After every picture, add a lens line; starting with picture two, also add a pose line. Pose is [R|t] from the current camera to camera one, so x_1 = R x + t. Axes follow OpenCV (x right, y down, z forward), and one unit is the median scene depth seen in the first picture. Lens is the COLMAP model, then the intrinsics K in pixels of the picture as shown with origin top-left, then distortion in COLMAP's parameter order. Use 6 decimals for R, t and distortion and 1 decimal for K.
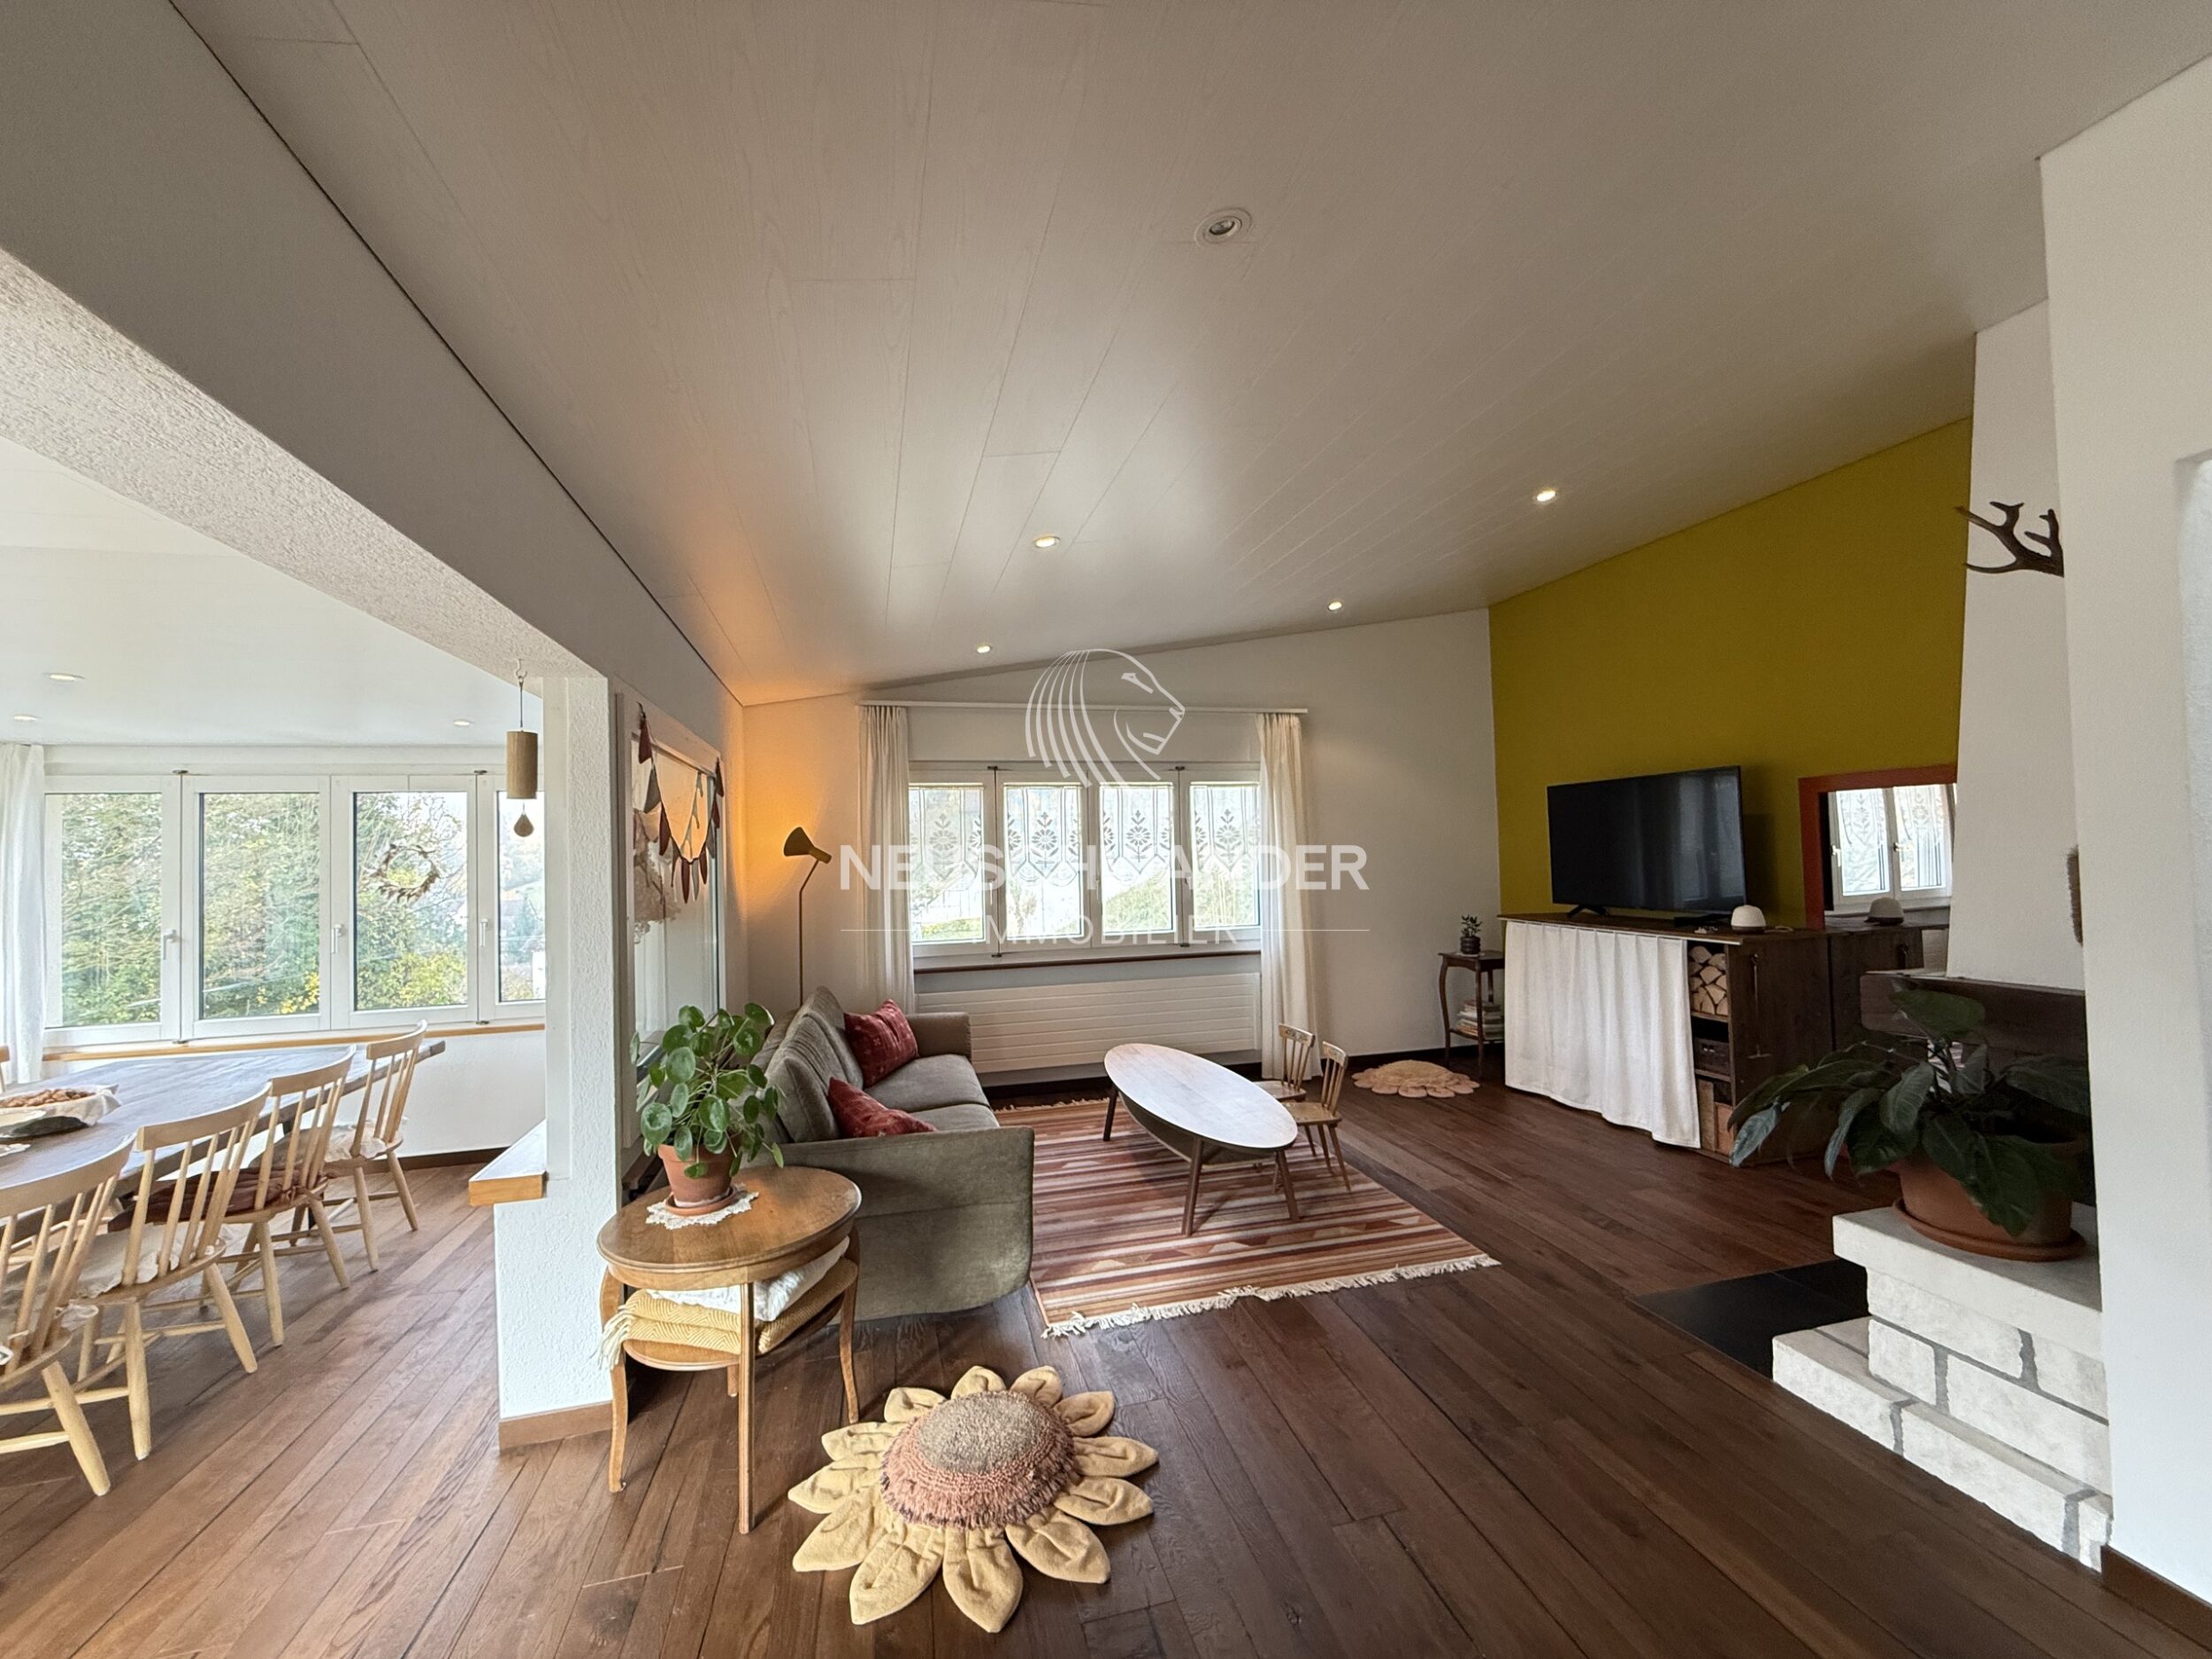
lens RADIAL K [[876.2, 0, 1105.9], [0, 876.2, 826.3], [0, 0, 1]] dist [-0.007132, 0.000063]
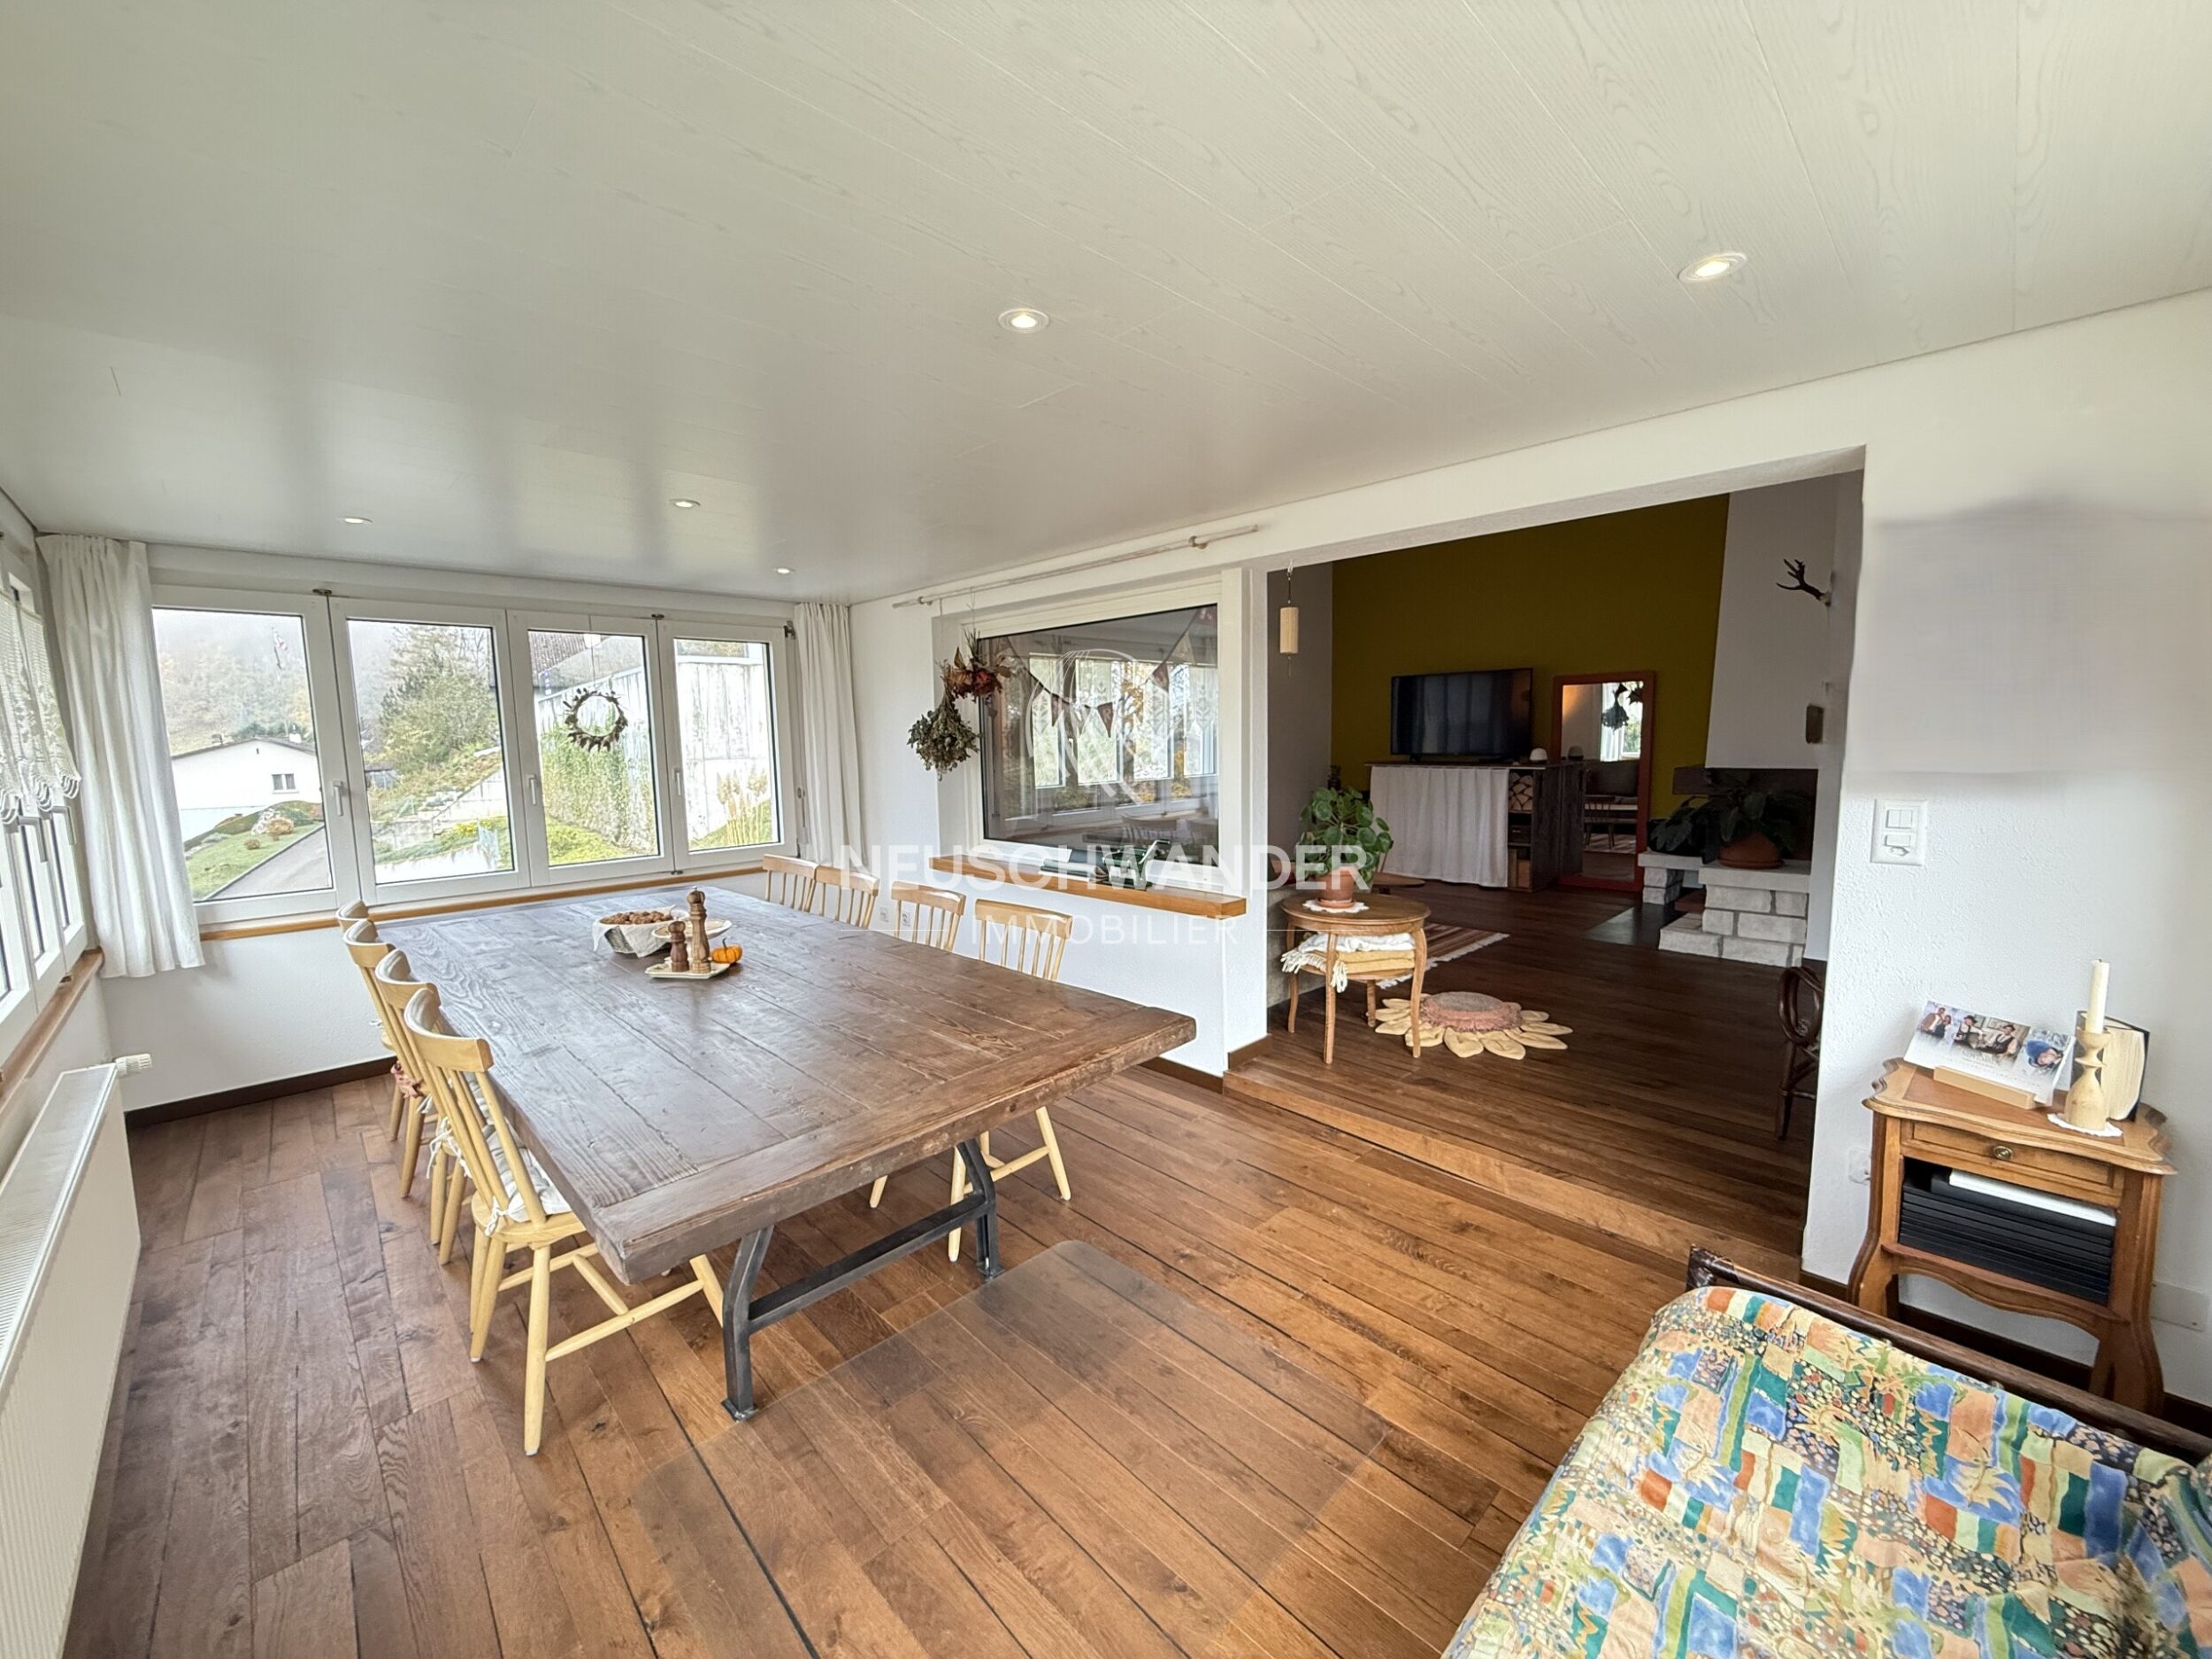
lens RADIAL K [[876.2, 0, 1097.6], [0, 876.2, 826.1], [0, 0, 1]] dist [-0.007132, 0.000063]
pose [[0.871555, -0.043010, 0.488408, -0.903350], [-0.018943, 0.992448, 0.121198, 0.047842], [-0.489932, -0.114883, 0.864158, -0.110304]]
